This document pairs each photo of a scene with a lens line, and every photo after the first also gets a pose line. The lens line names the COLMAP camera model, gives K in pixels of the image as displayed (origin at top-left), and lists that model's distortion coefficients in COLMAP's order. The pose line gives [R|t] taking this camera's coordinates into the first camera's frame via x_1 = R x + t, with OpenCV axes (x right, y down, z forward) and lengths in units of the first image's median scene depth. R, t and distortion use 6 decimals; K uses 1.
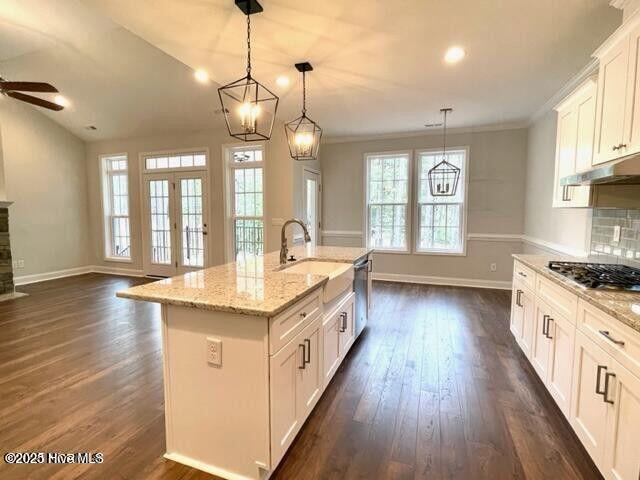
lens RADIAL K [[312.5, 0, 320.4], [0, 312.5, 235.6], [0, 0, 1]] dist [0.000122, 0.000178]
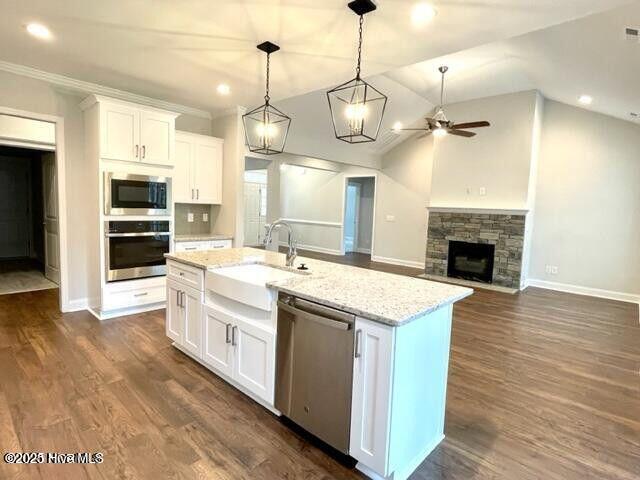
lens RADIAL K [[342.3, 0, 320.0], [0, 342.3, 239.7], [0, 0, 1]] dist [0.000192, -0.000277]
pose [[-0.381979, 0.074460, -0.921166, 0.367477], [-0.109425, 0.986094, 0.125083, -0.062738], [0.917670, 0.148578, -0.368520, 0.658789]]
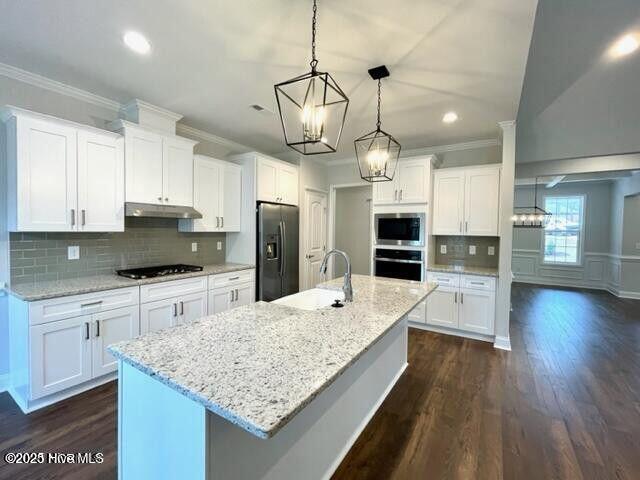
lens RADIAL K [[282.0, 0, 319.9], [0, 282.0, 240.7], [0, 0, 1]] dist [0.011249, -0.000151]
pose [[-0.980383, -0.024797, 0.195537, -0.079676], [-0.002991, 0.993812, 0.111036, -0.075480], [-0.197080, 0.108273, -0.974390, 0.796677]]
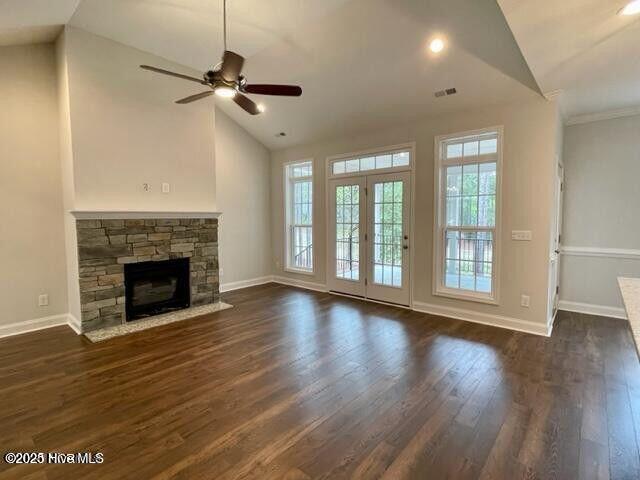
lens RADIAL K [[317.9, 0, 319.4], [0, 317.9, 237.4], [0, 0, 1]] dist [0.005534, 0.000339]
pose [[0.933868, 0.016204, -0.357251, -0.270564], [-0.020490, 0.999756, -0.008216, -0.020859], [0.357031, 0.014993, 0.933972, 0.130640]]
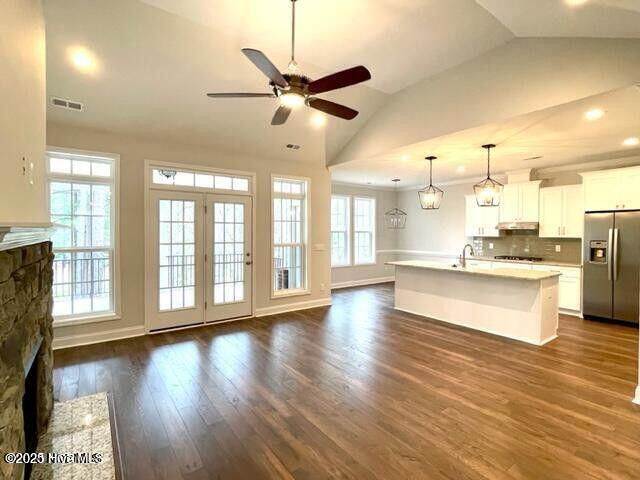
lens RADIAL K [[317.9, 0, 319.0], [0, 317.9, 240.1], [0, 0, 1]] dist [0.005534, 0.000339]
pose [[0.561854, -0.019311, 0.827011, -0.987094], [0.062373, 0.997871, -0.019074, -0.042971], [-0.824882, 0.062300, 0.561862, 0.281824]]
